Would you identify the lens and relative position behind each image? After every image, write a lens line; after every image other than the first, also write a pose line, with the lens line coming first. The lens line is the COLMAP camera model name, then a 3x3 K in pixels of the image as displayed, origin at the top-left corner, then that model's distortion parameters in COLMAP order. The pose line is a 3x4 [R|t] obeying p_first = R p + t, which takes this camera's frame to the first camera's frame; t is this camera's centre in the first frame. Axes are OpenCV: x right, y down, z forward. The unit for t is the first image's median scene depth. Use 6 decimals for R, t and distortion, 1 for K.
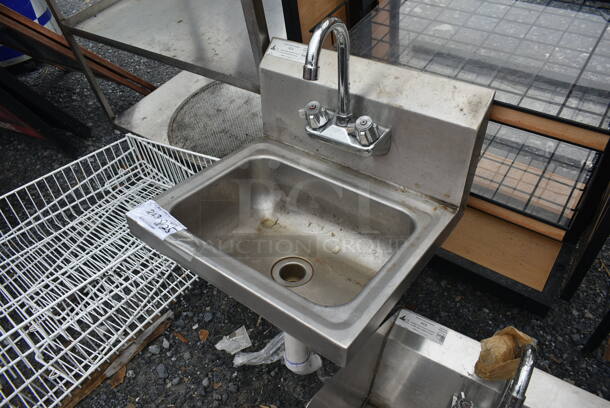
lens RADIAL K [[464.0, 0, 308.7], [0, 464.0, 204.3], [0, 0, 1]] dist [-0.029697, 0.011014]
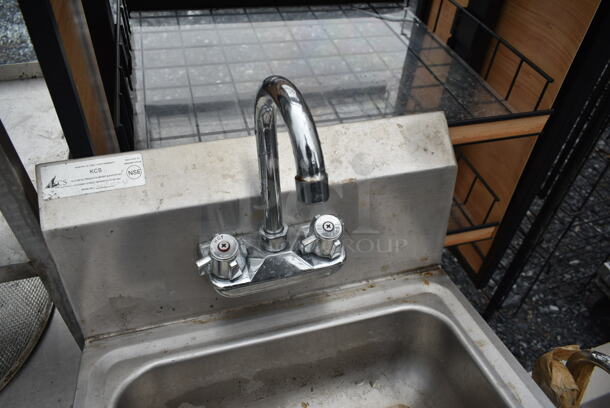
lens RADIAL K [[464.0, 0, 308.7], [0, 464.0, 204.3], [0, 0, 1]] dist [-0.029697, 0.011014]
pose [[0.608604, -0.431679, 0.665774, -0.227994], [0.490358, 0.864277, 0.112135, -0.221876], [-0.623819, 0.258222, 0.737680, 0.435505]]
